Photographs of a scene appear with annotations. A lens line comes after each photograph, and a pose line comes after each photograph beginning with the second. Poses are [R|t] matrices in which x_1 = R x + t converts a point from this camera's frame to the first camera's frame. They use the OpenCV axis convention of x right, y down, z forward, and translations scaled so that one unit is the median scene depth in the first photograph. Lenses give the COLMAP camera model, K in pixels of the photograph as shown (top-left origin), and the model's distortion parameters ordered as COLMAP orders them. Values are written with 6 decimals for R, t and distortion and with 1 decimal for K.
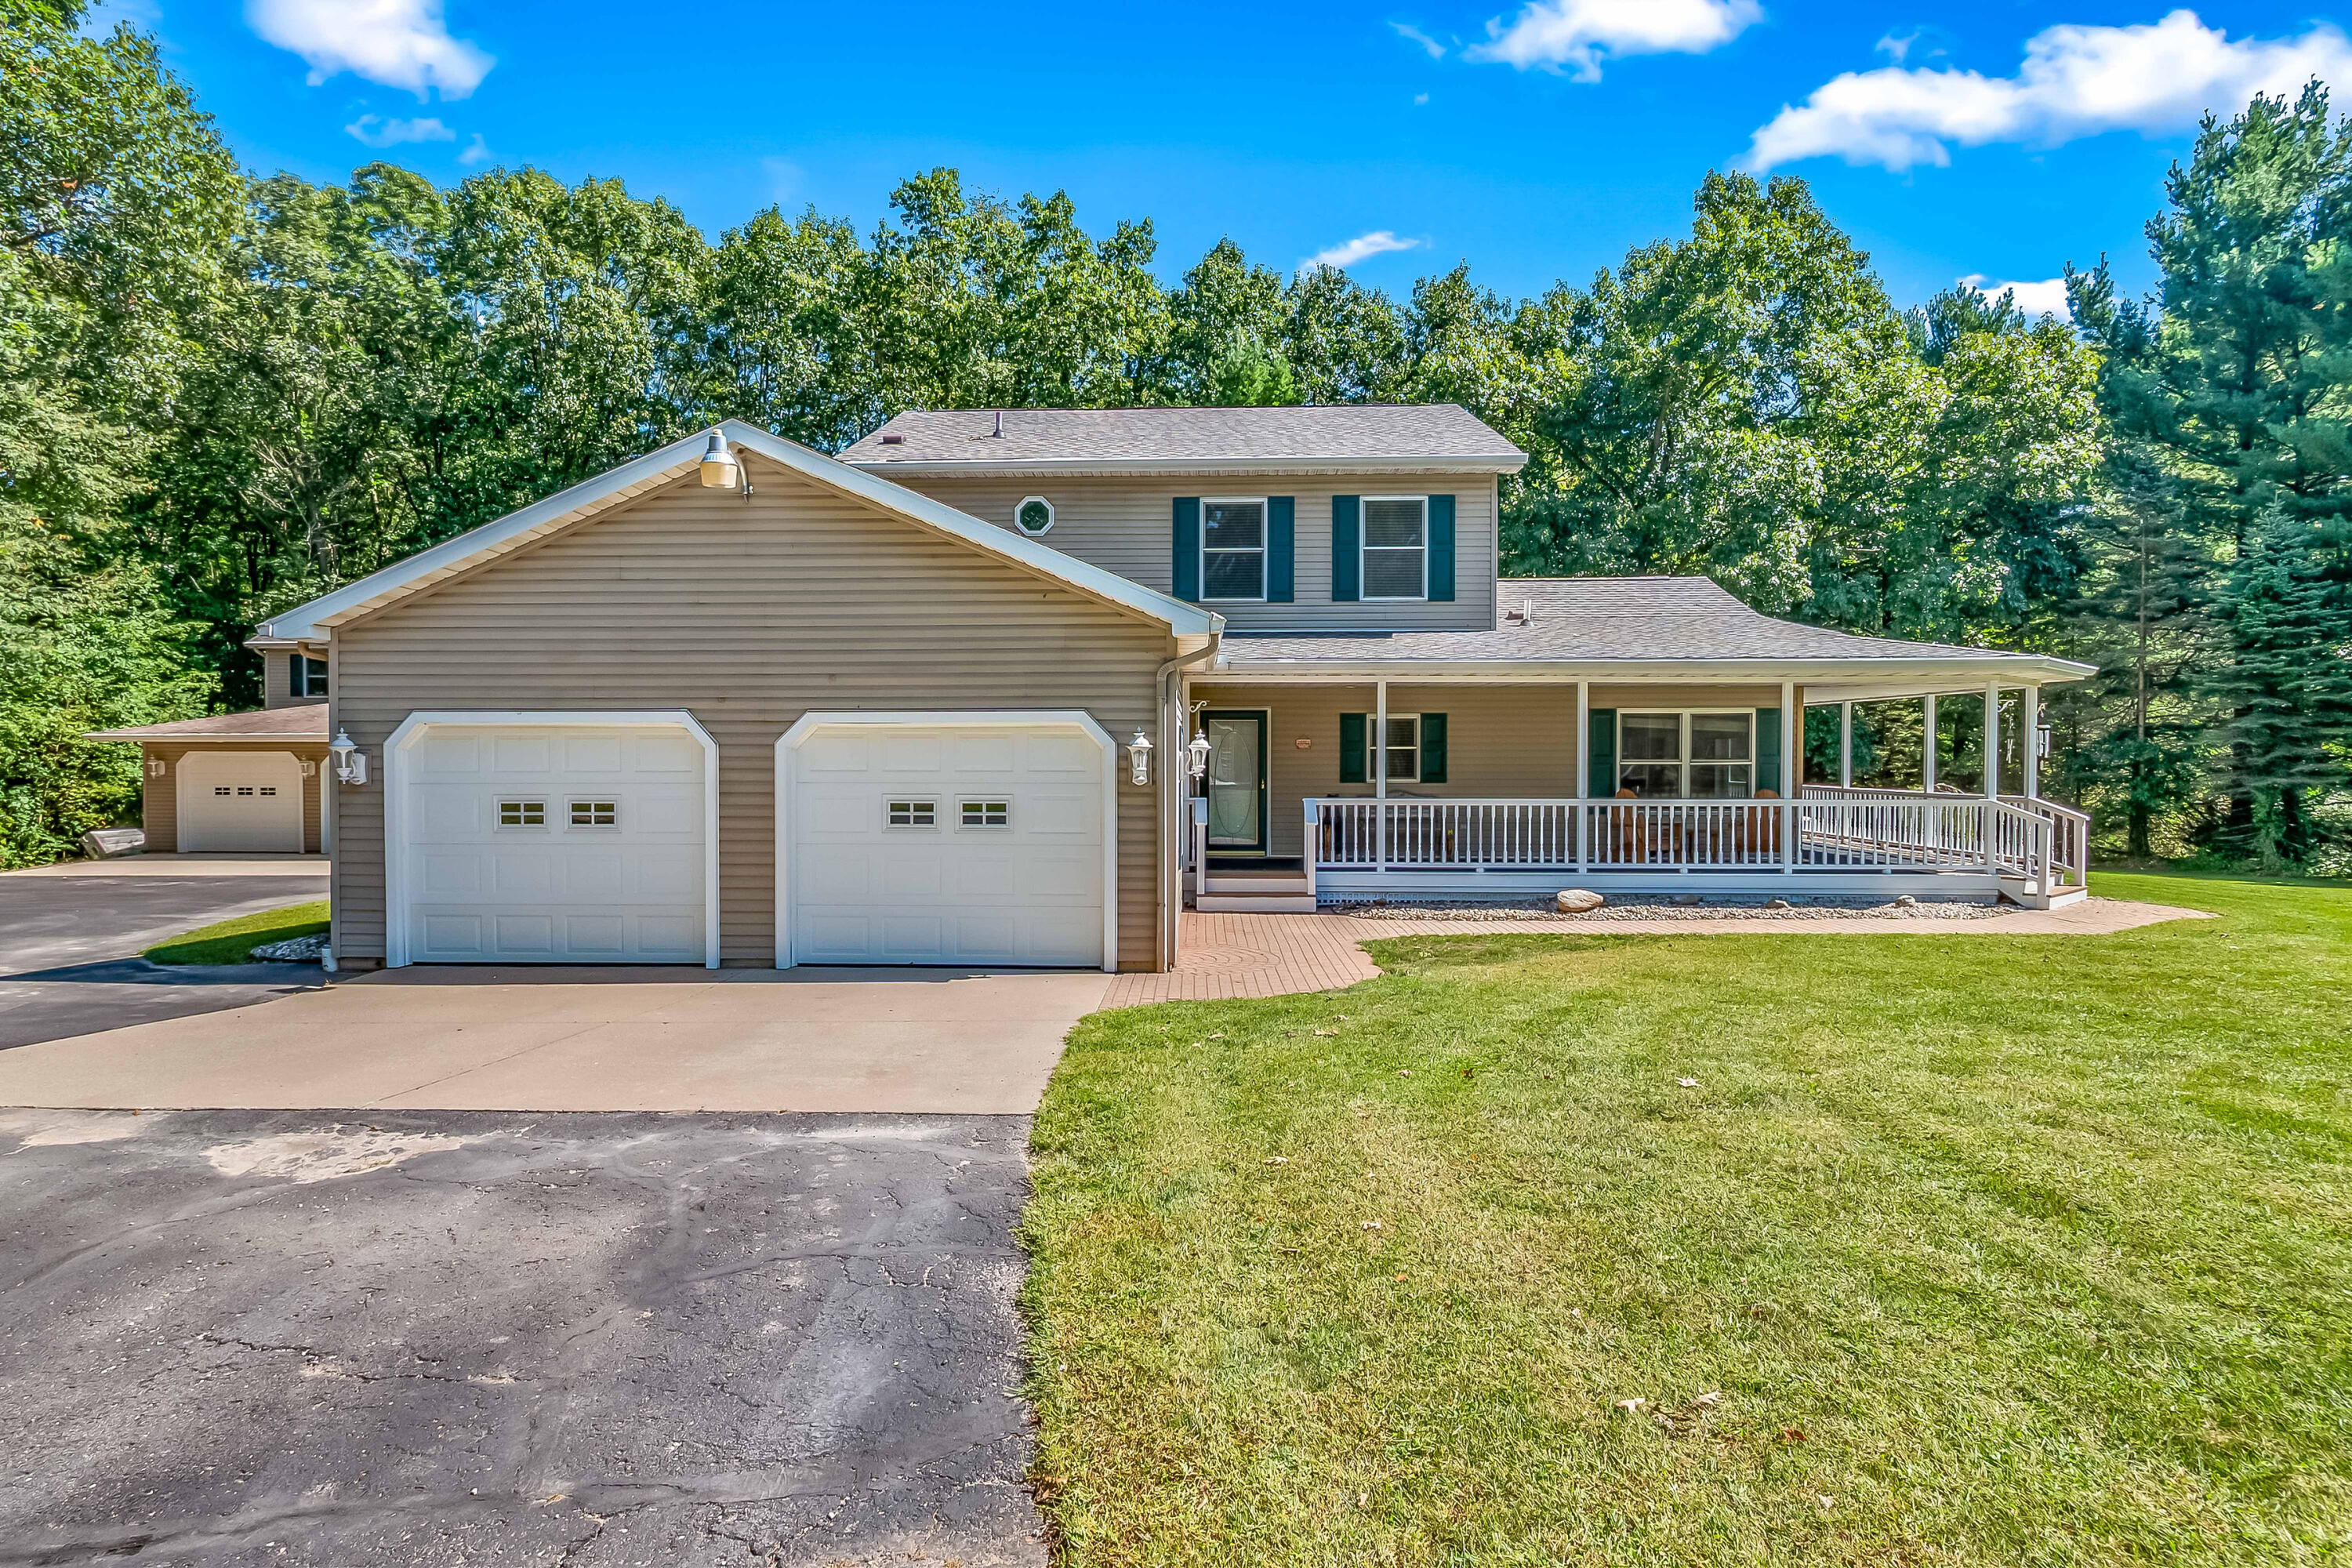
lens RADIAL K [[1274.7, 0, 1176.0], [0, 1274.7, 784.0], [0, 0, 1]] dist [-0.012491, 0.000237]
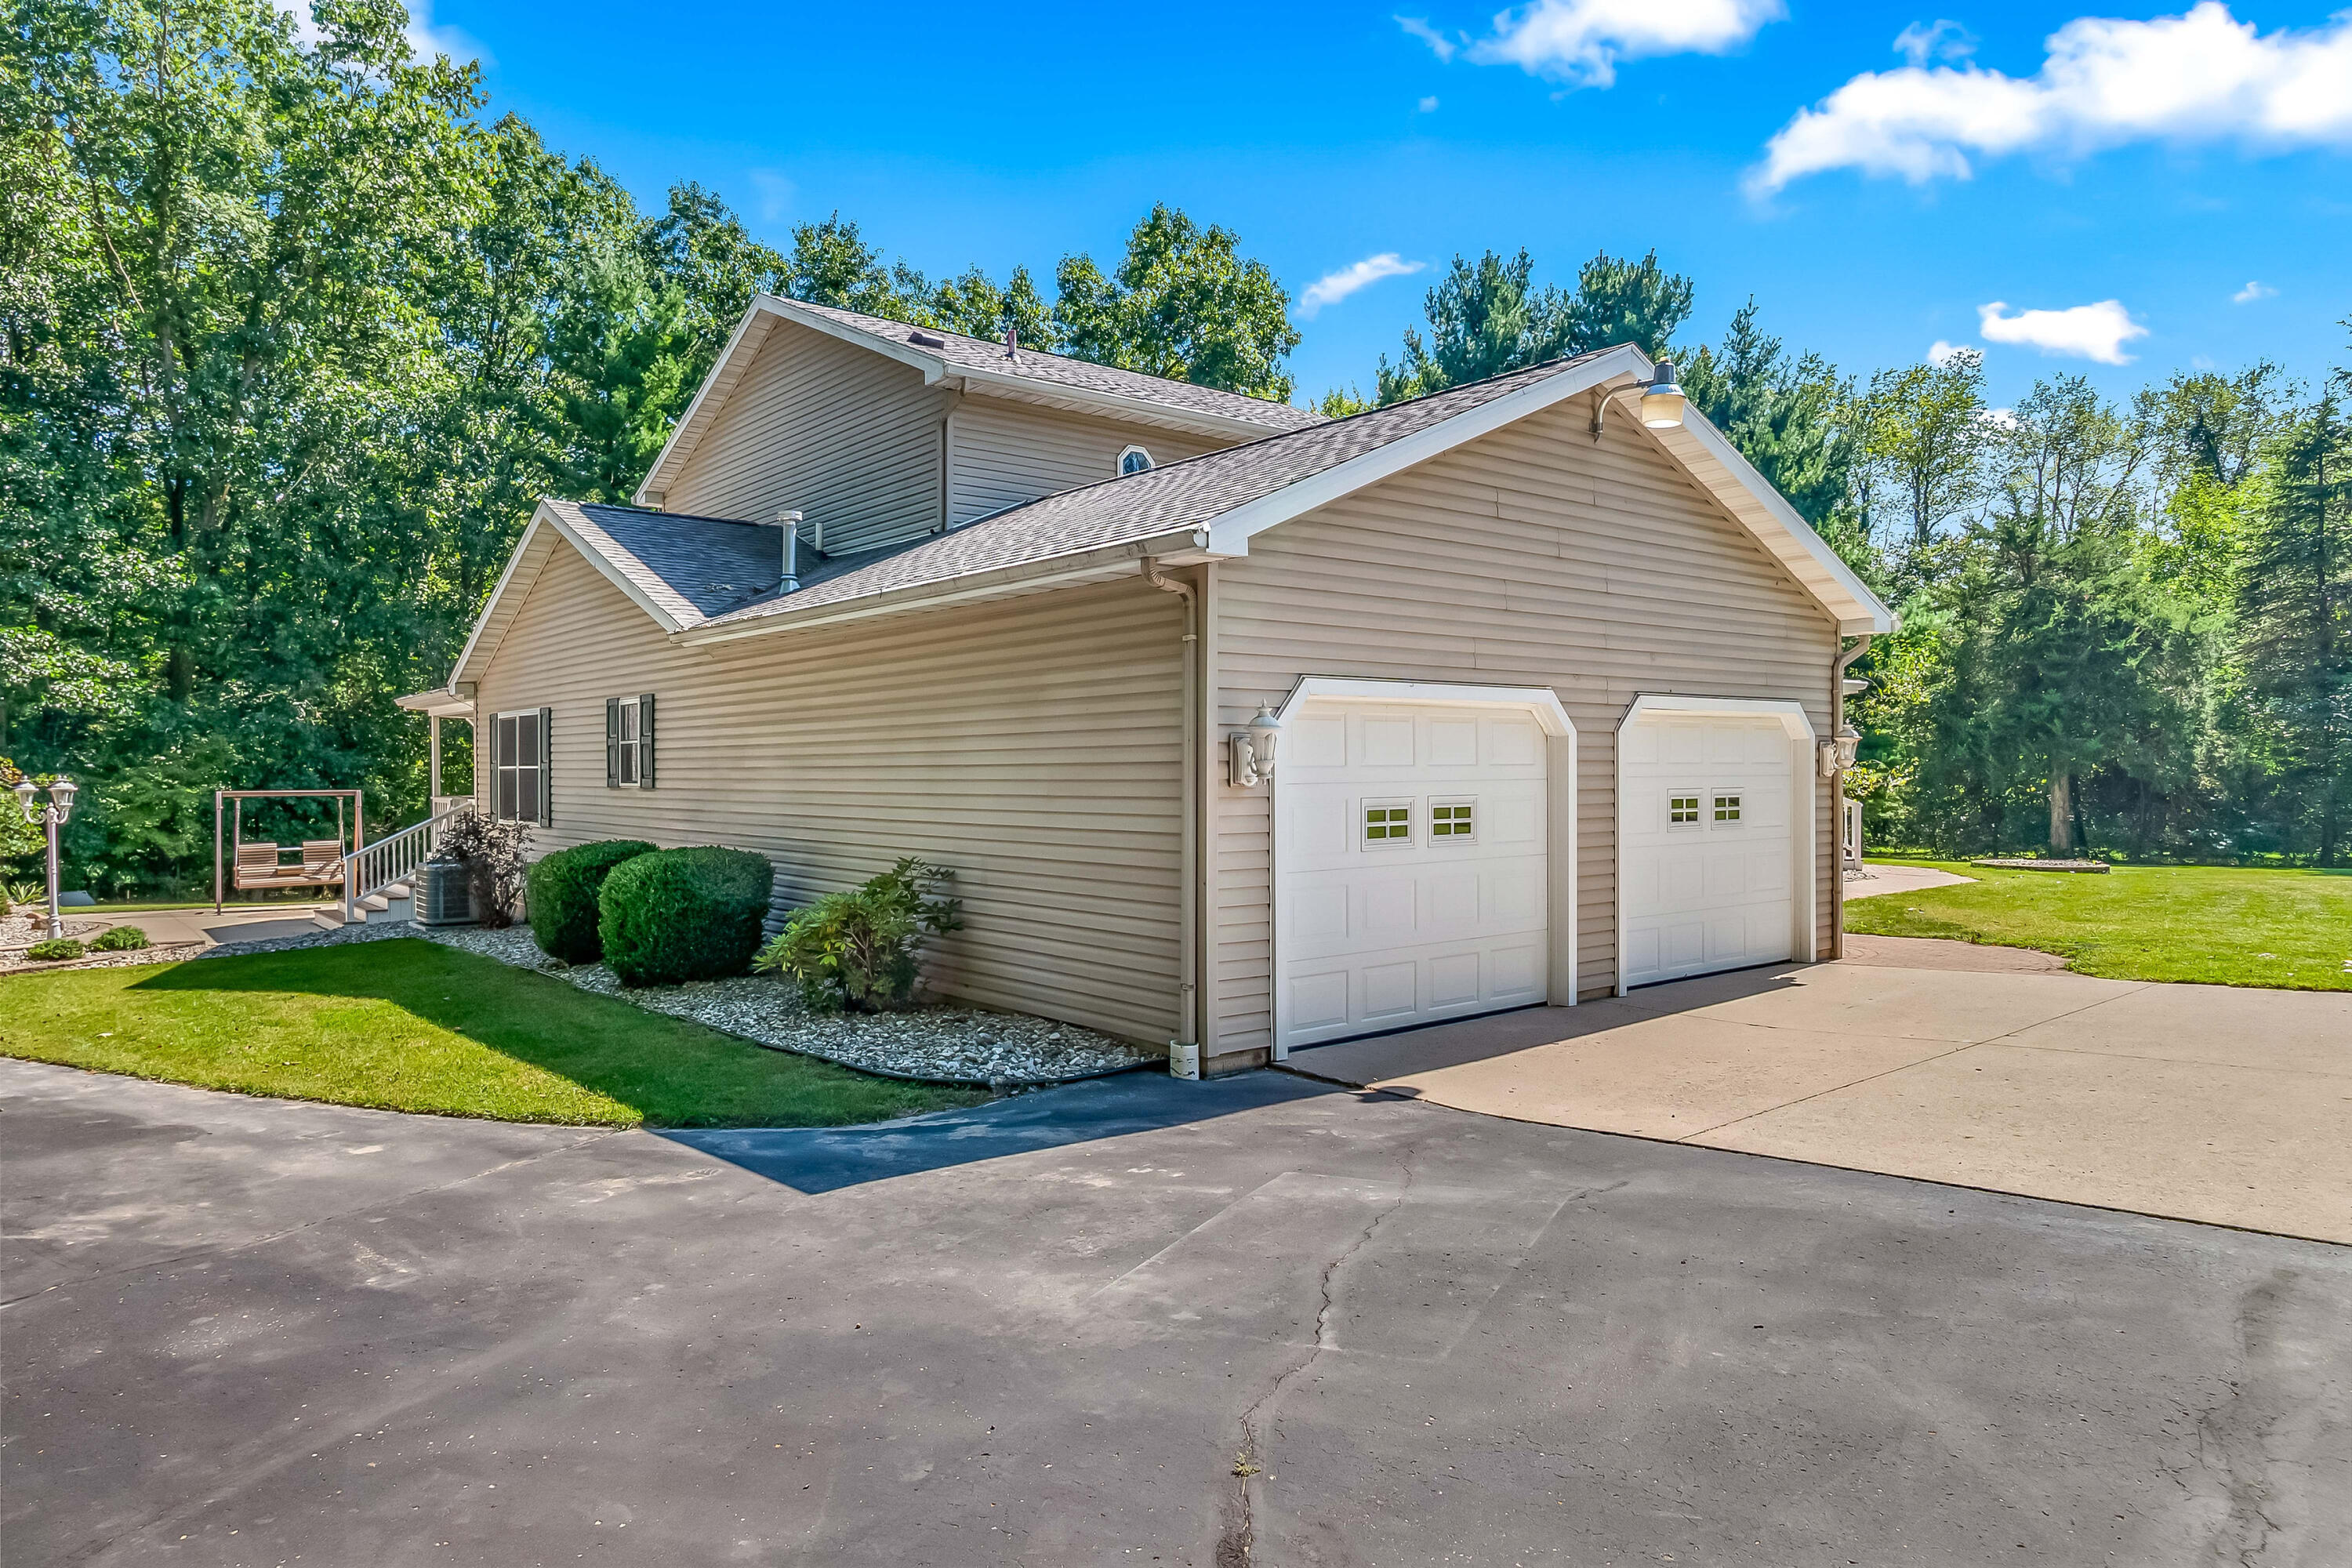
lens RADIAL K [[1418.1, 0, 1131.0], [0, 1418.1, 783.6], [0, 0, 1]] dist [-0.001391, 0.000984]
pose [[0.764302, -0.009424, 0.644790, -0.415569], [0.019923, 0.999761, -0.009004, 0.001905], [-0.644551, 0.019728, 0.764307, 0.172971]]
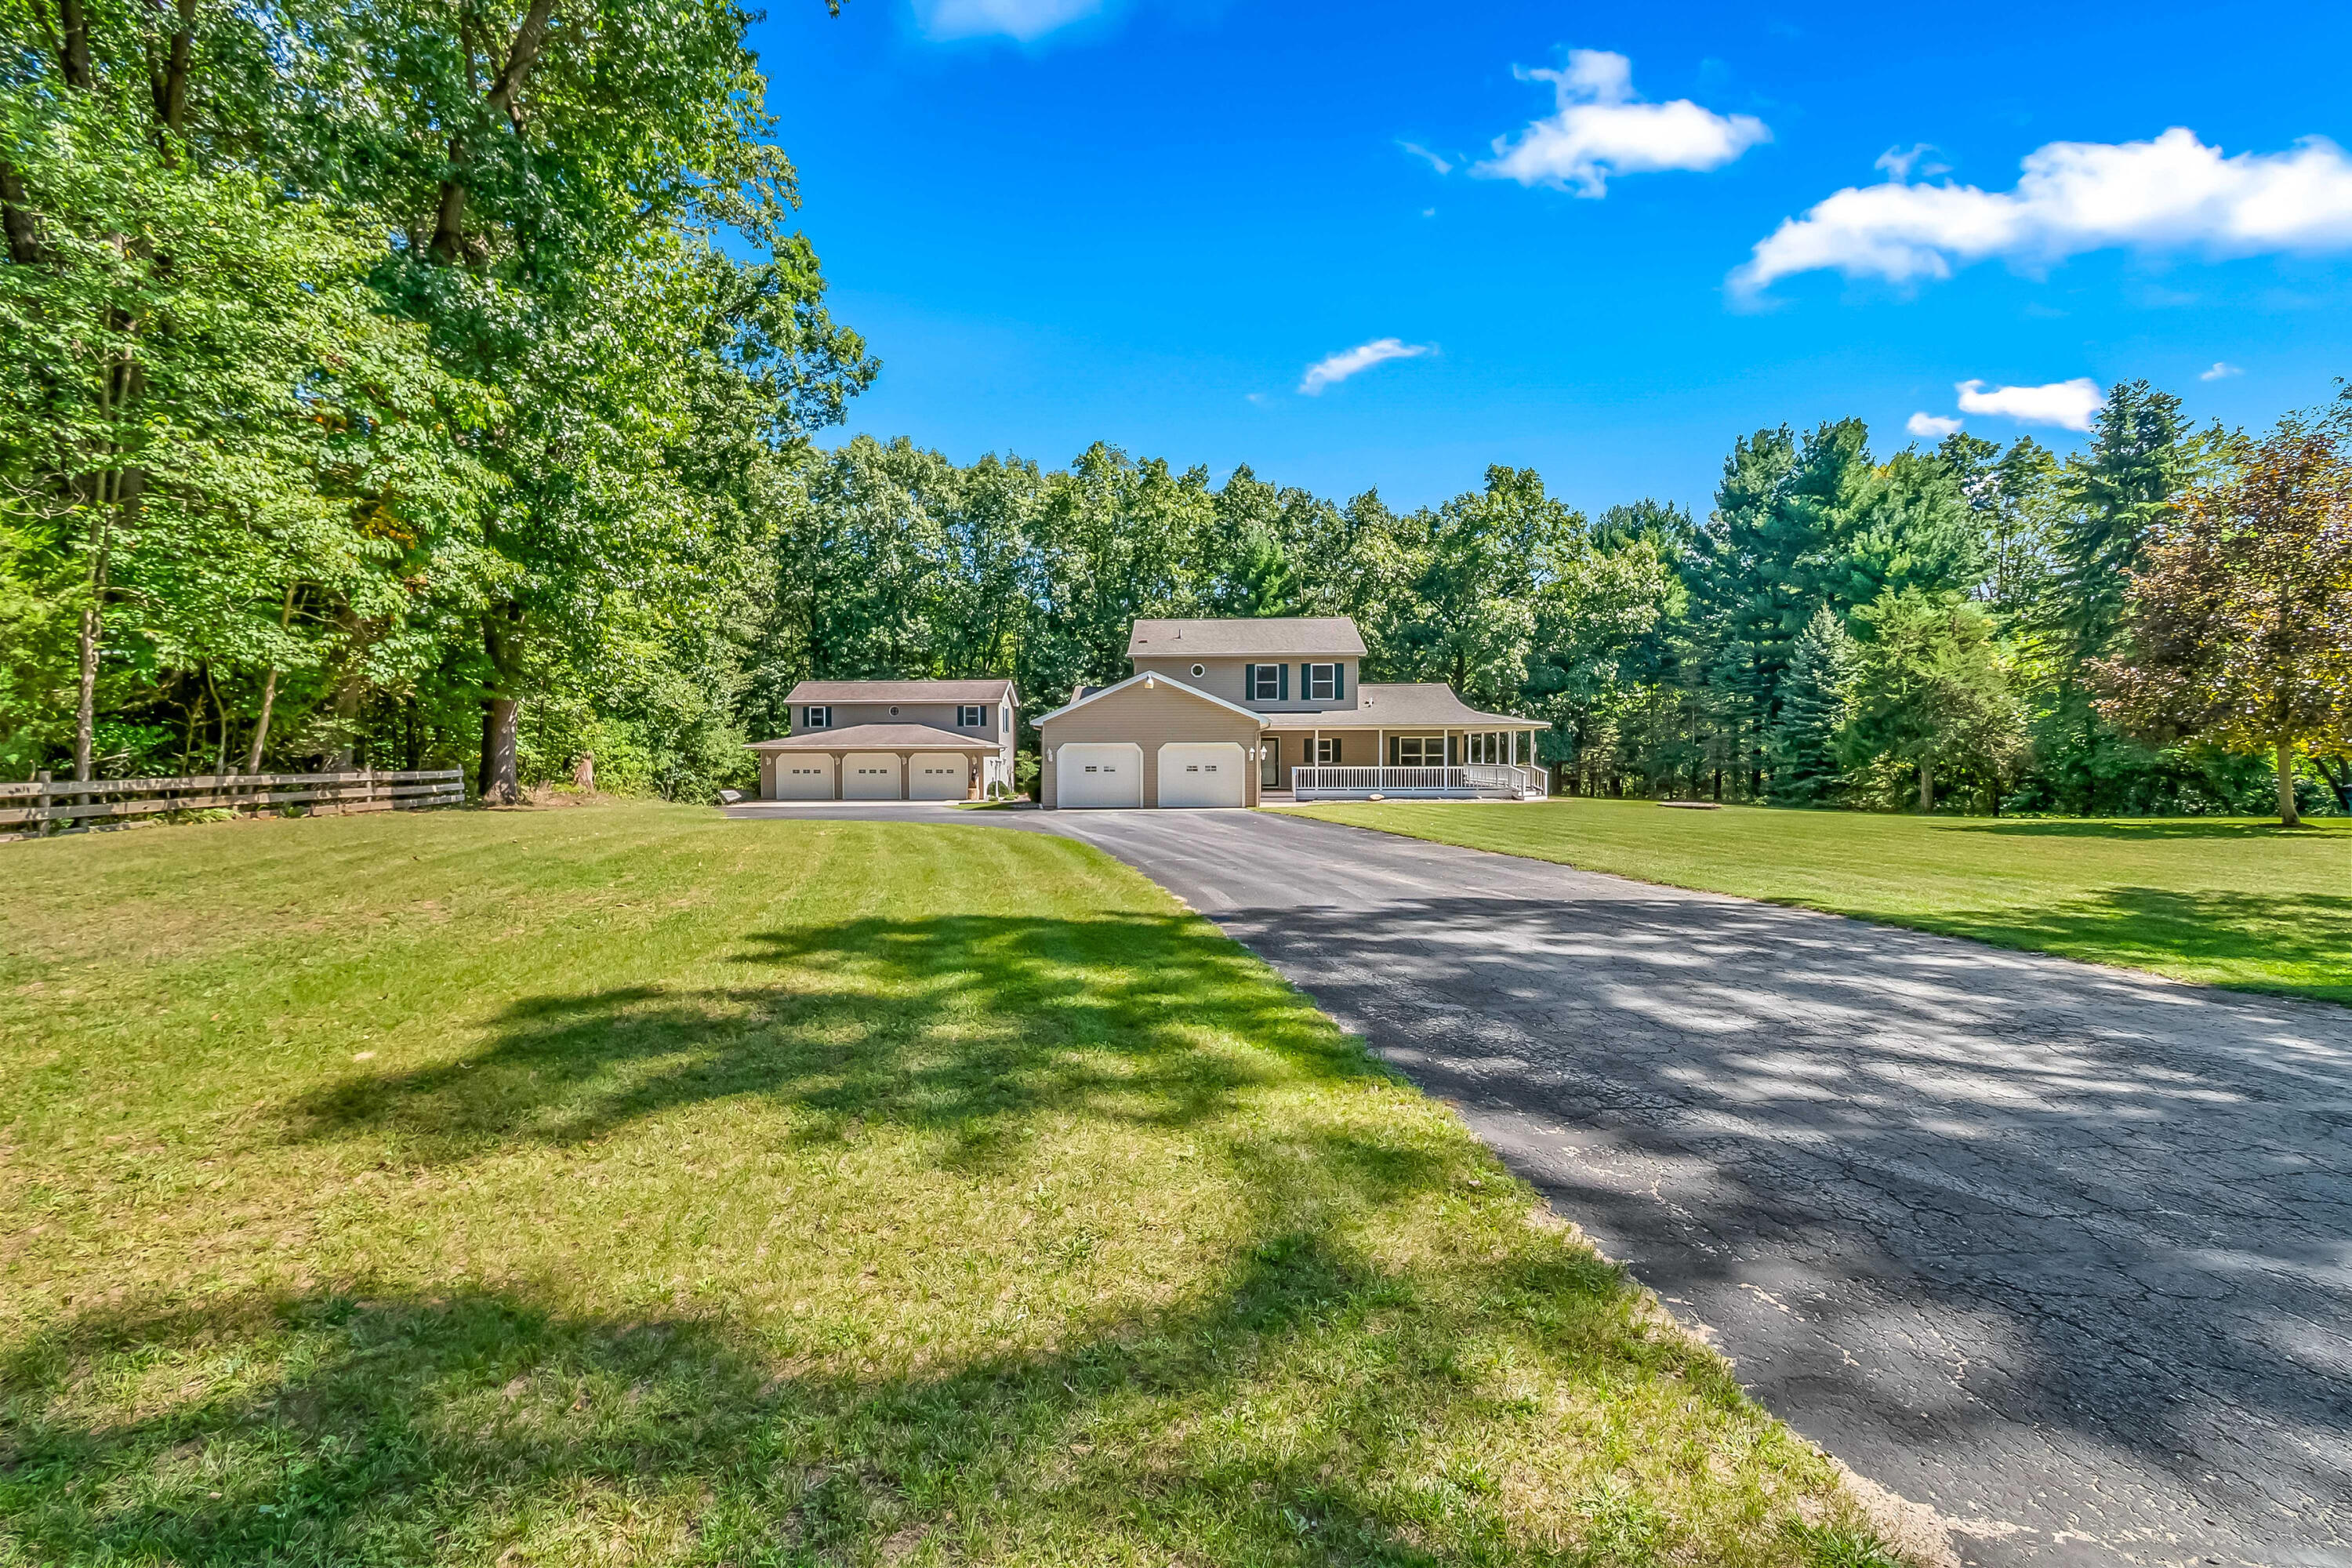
lens RADIAL K [[1032.0, 0, 1157.4], [0, 1032.0, 781.0], [0, 0, 1]] dist [-0.003083, -0.000524]
pose [[0.999698, -0.003525, -0.024318, -0.085100], [0.003619, 0.999986, 0.003829, 0.017690], [0.024304, -0.003916, 0.999697, -0.779334]]
